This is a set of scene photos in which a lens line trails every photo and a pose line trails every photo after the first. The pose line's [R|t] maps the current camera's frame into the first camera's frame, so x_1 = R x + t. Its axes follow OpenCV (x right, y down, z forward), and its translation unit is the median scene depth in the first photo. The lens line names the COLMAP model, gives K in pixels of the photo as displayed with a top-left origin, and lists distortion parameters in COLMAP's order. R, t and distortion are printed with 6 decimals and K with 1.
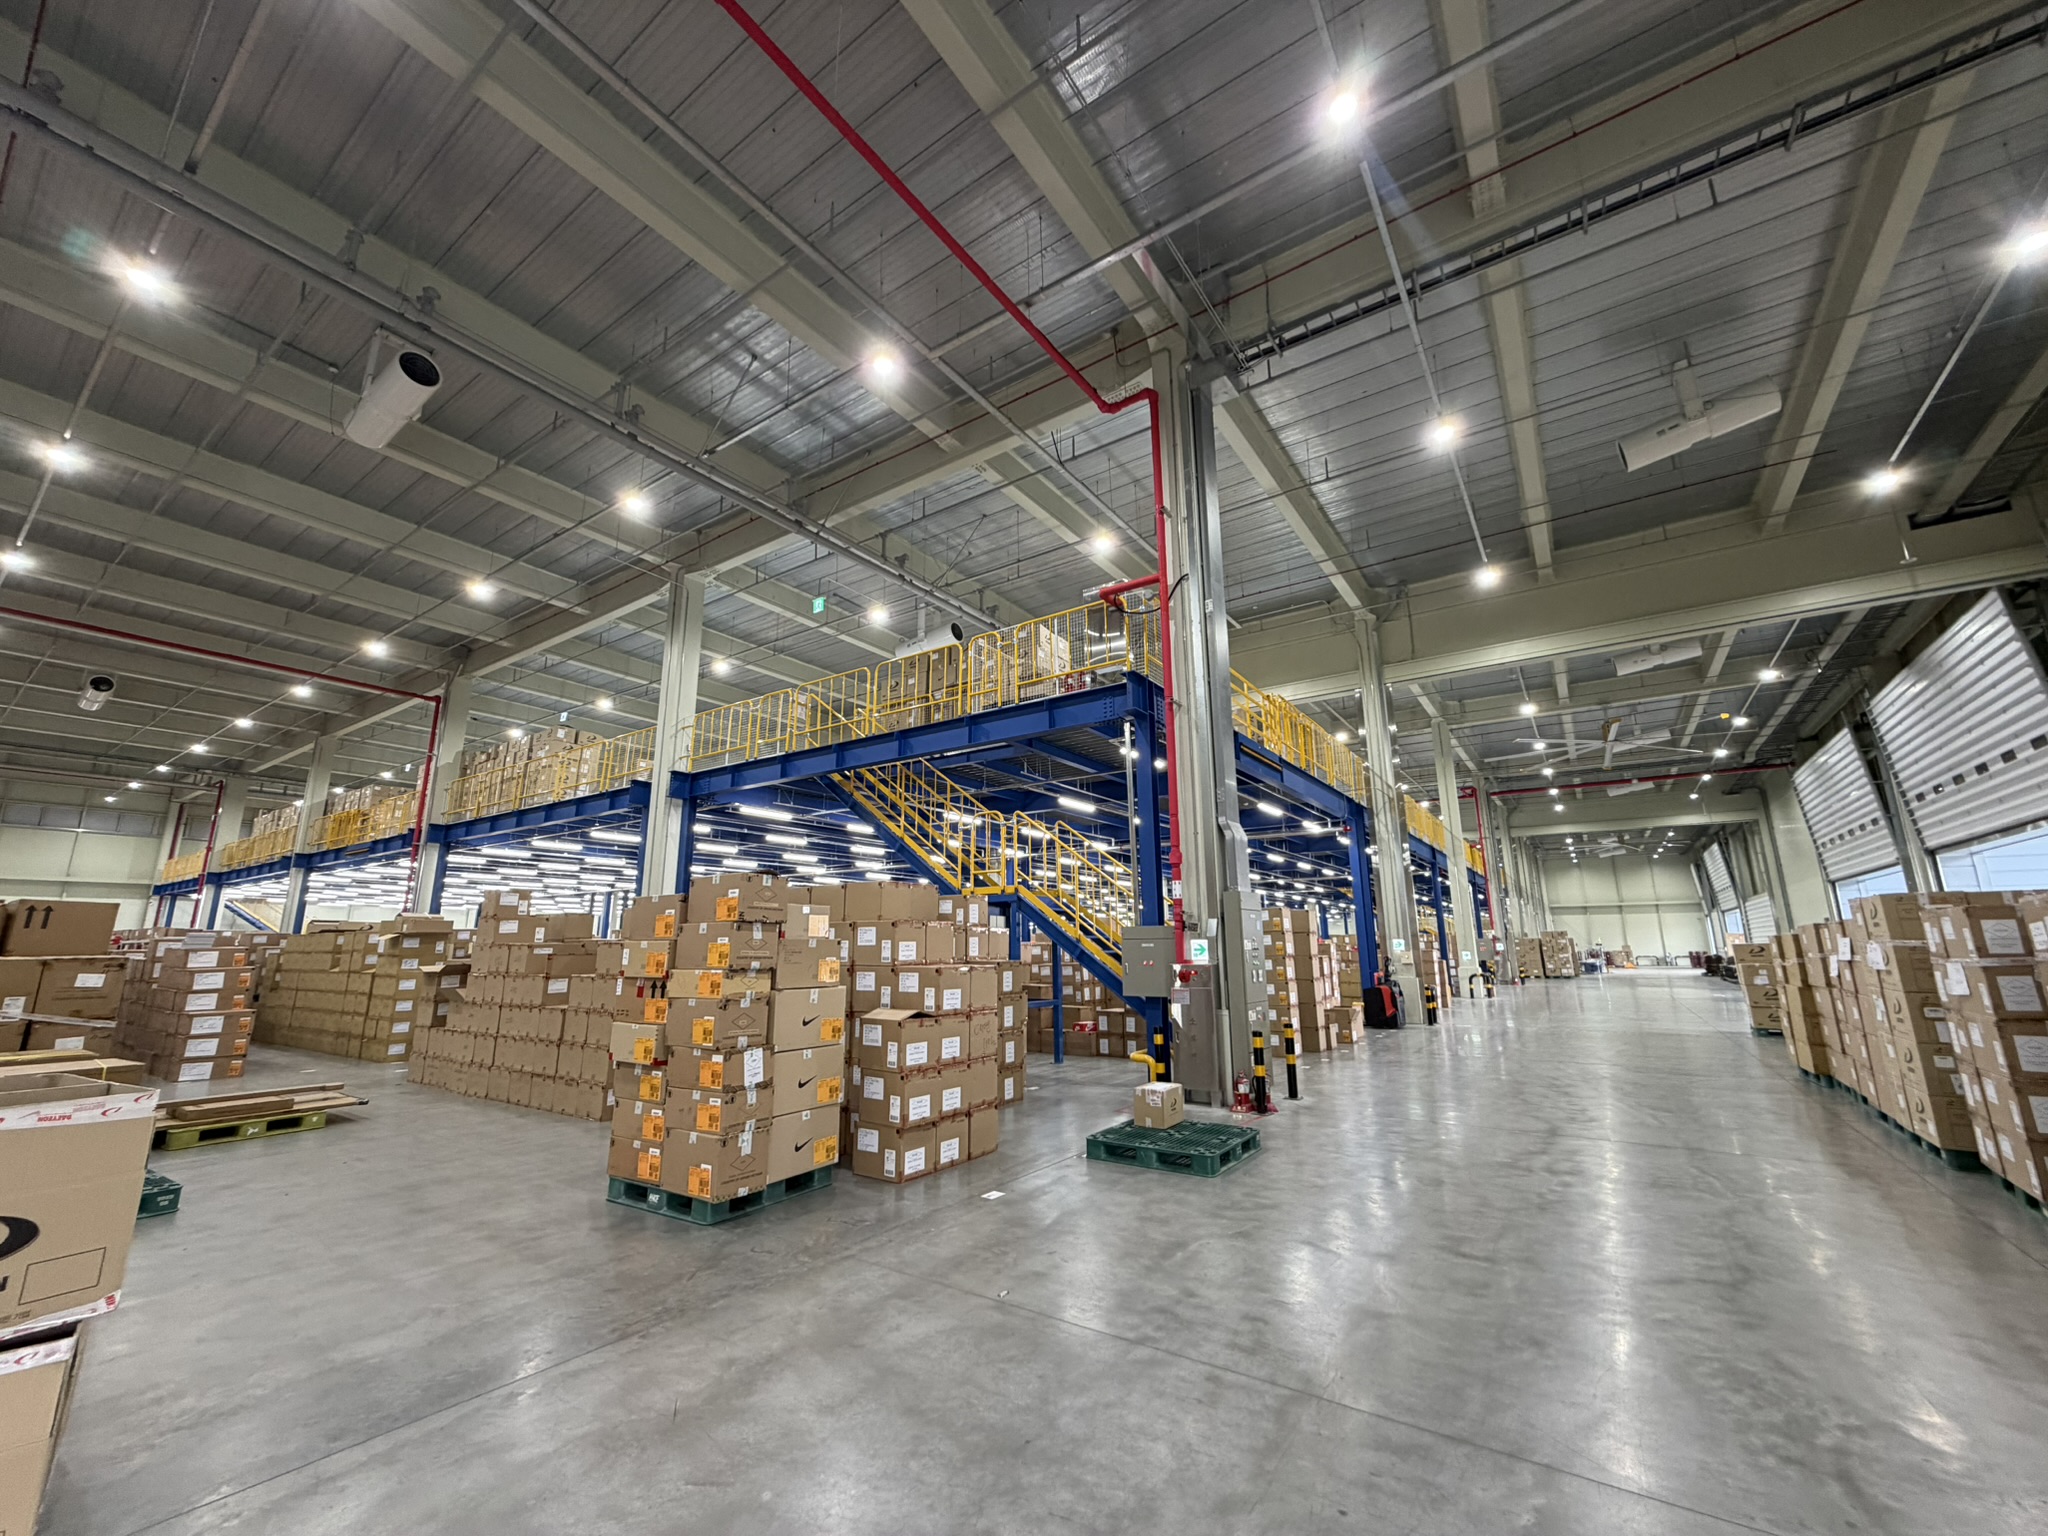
lens RADIAL K [[805.7, 0, 1024.0], [0, 805.7, 768.0], [0, 0, 1]] dist [0.001091, 0.000100]
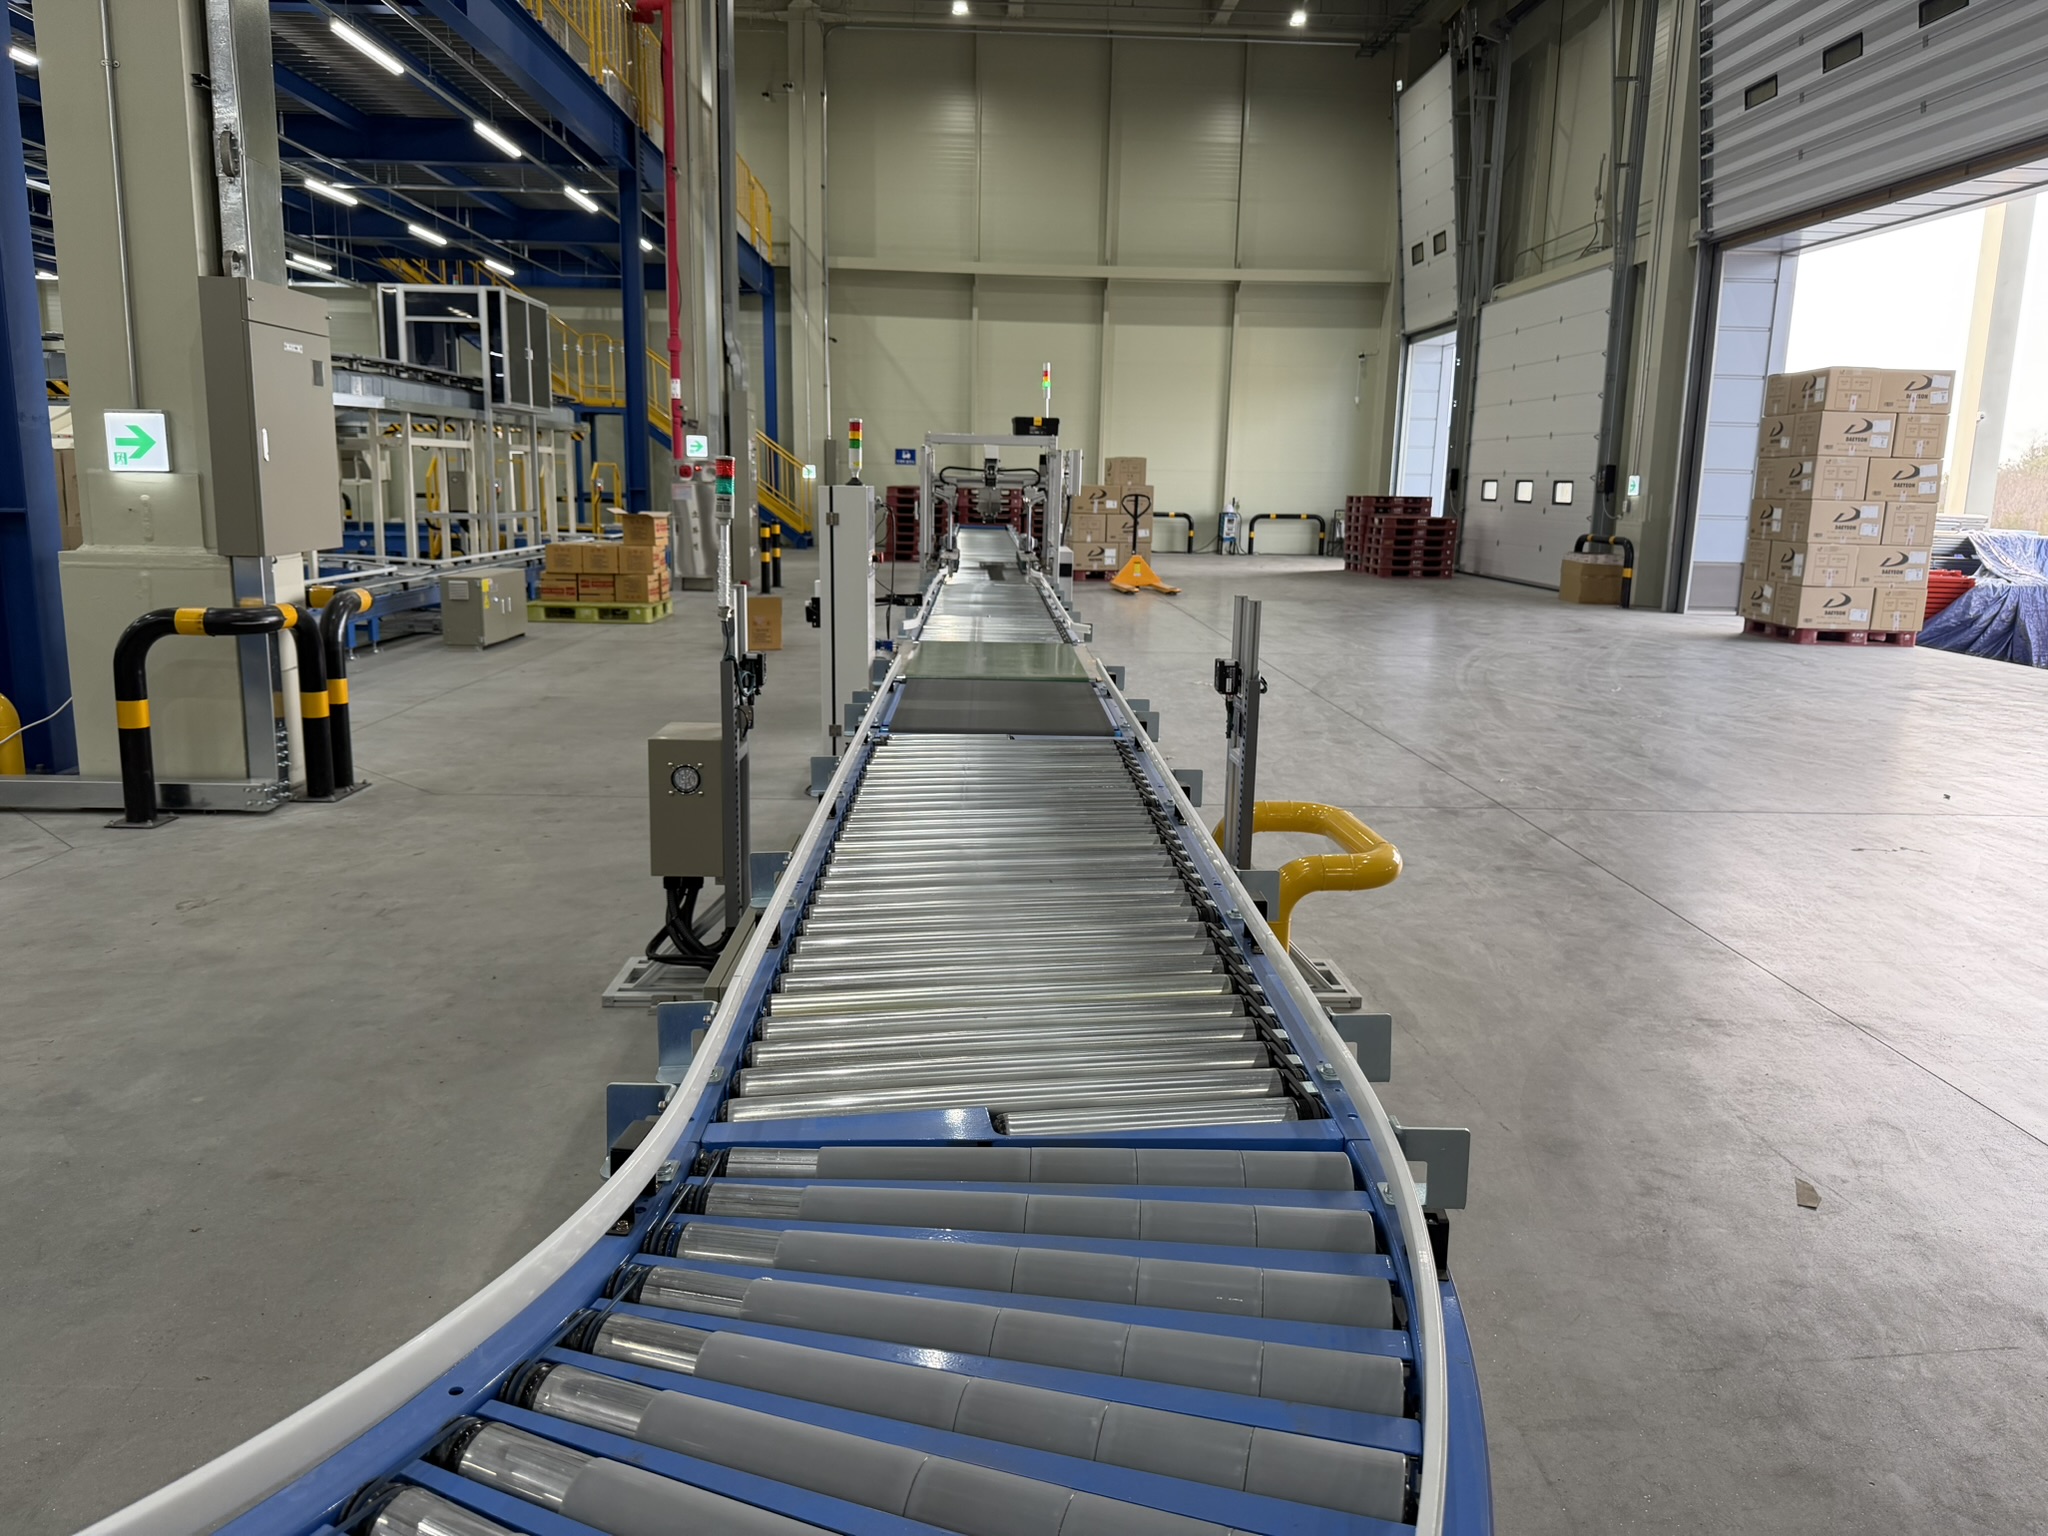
lens RADIAL K [[1430.9, 0, 1024.0], [0, 1430.9, 768.0], [0, 0, 1]] dist [0.002365, 0.000376]
pose [[0.824073, -0.098359, 0.557879, 0.491355], [-0.149007, 0.912494, 0.380987, 0.146247], [-0.546535, -0.397089, 0.737306, 0.670559]]
